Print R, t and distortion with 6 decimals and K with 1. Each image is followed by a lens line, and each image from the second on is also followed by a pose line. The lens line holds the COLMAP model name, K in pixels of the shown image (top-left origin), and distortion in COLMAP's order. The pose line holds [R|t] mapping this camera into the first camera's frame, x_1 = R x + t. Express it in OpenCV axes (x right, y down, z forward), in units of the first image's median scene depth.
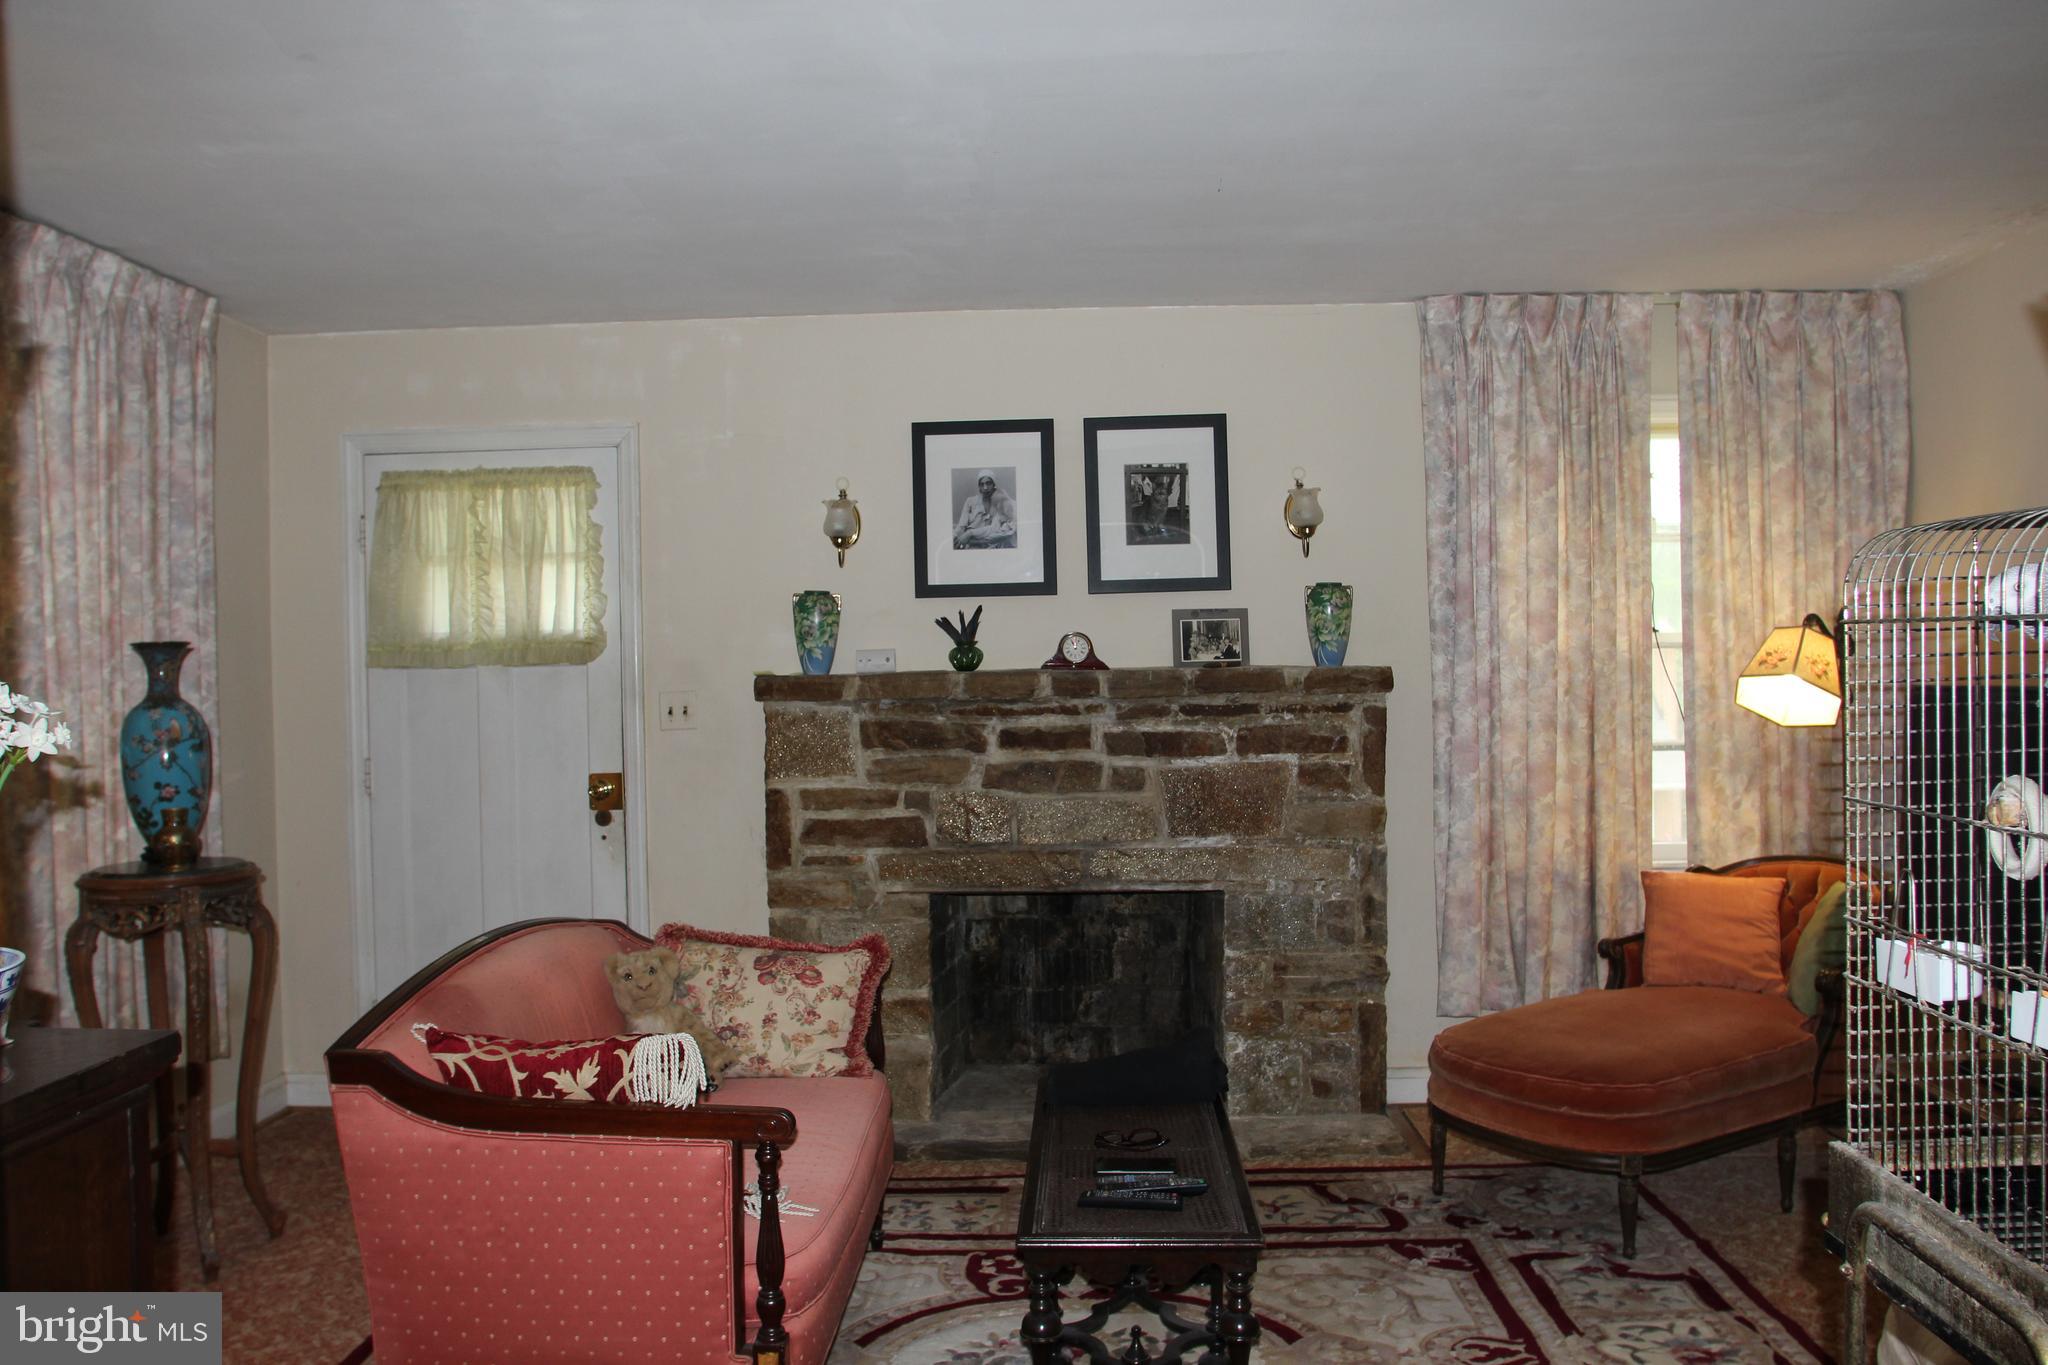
lens RADIAL K [[1613.9, 0, 1036.1], [0, 1613.9, 689.6], [0, 0, 1]] dist [-0.083185, 0.025360]
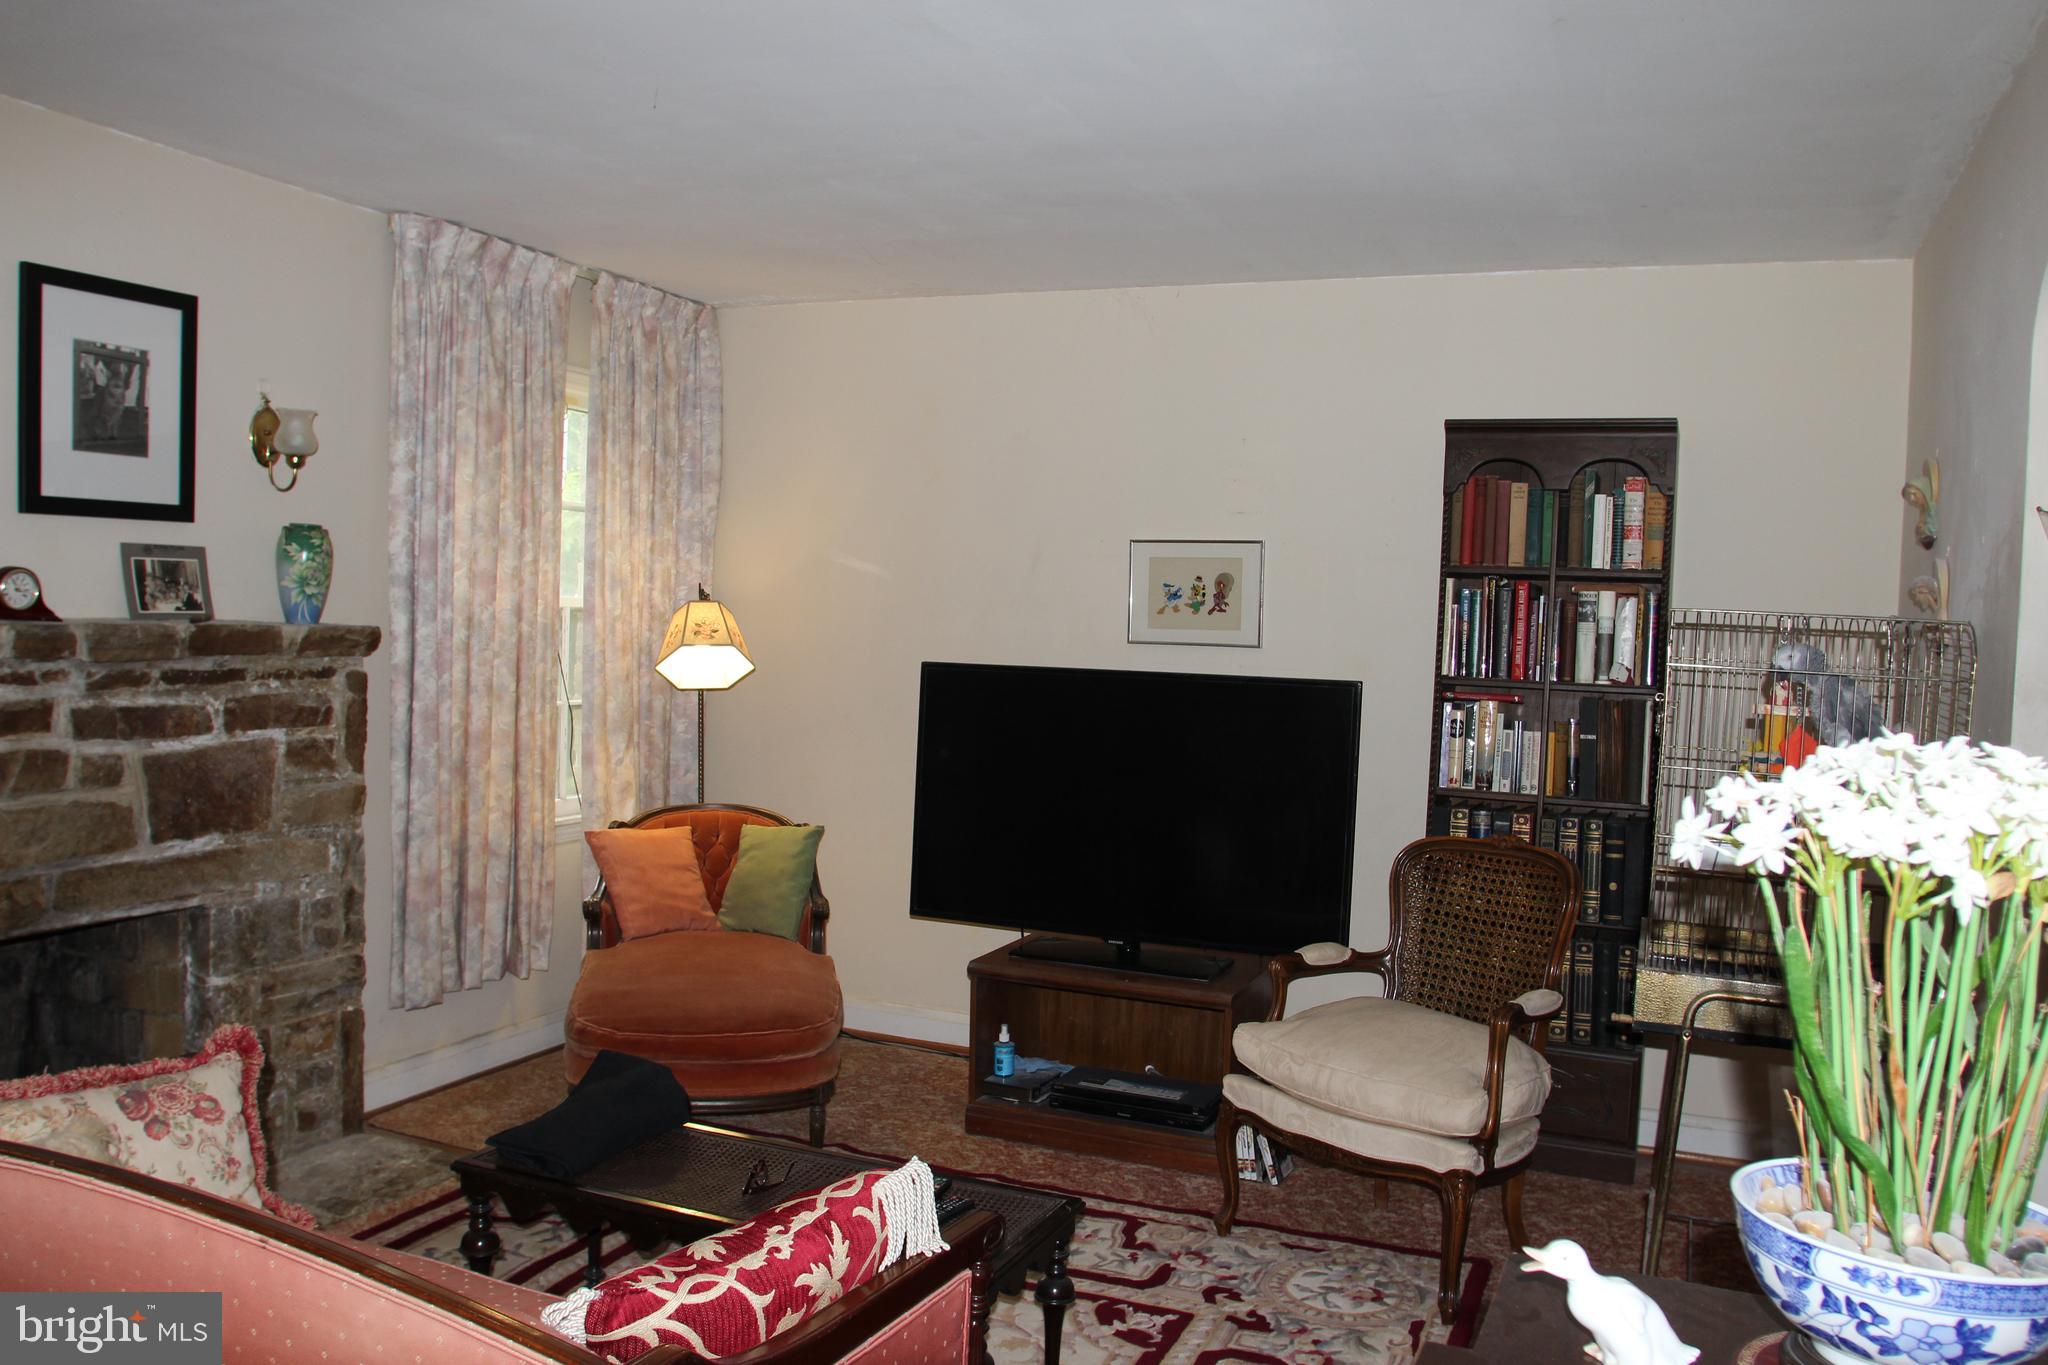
lens RADIAL K [[1613.9, 0, 1025.6], [0, 1613.9, 683.2], [0, 0, 1]] dist [-0.083185, 0.025360]
pose [[0.361514, -0.012149, 0.932287, -0.459762], [-0.030450, 0.999228, 0.024828, -0.015455], [-0.931869, -0.037364, 0.360865, 0.348072]]
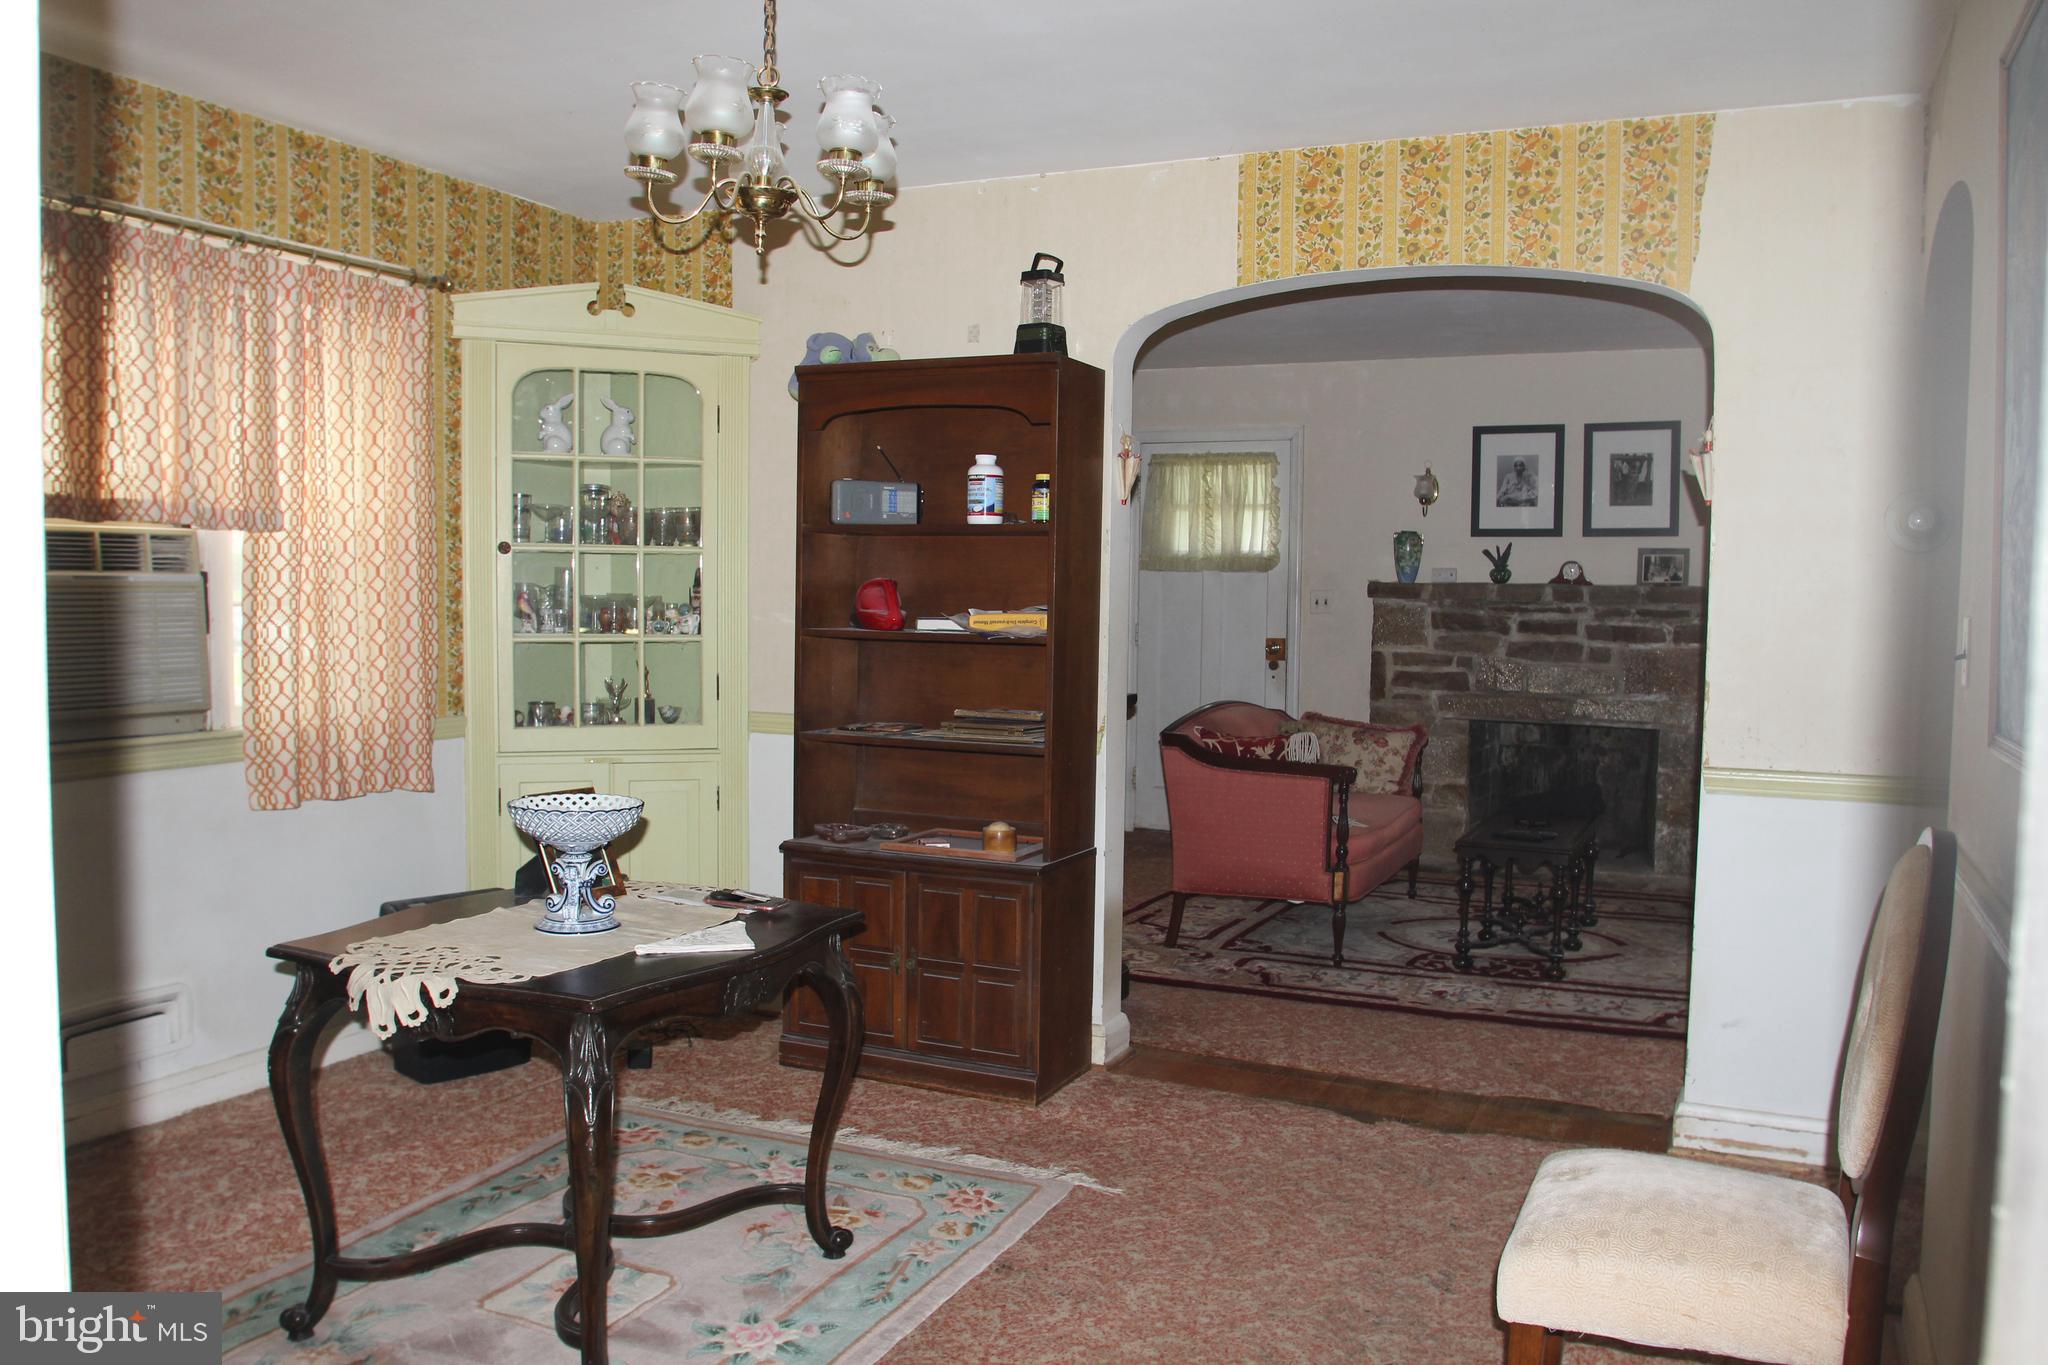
lens RADIAL K [[1613.9, 0, 1020.6], [0, 1613.9, 685.4], [0, 0, 1]] dist [-0.083185, 0.025360]
pose [[0.915760, 0.055327, -0.397897, 0.161356], [-0.034442, 0.997637, 0.059452, 0.011593], [0.400246, -0.040739, 0.915502, -0.658598]]
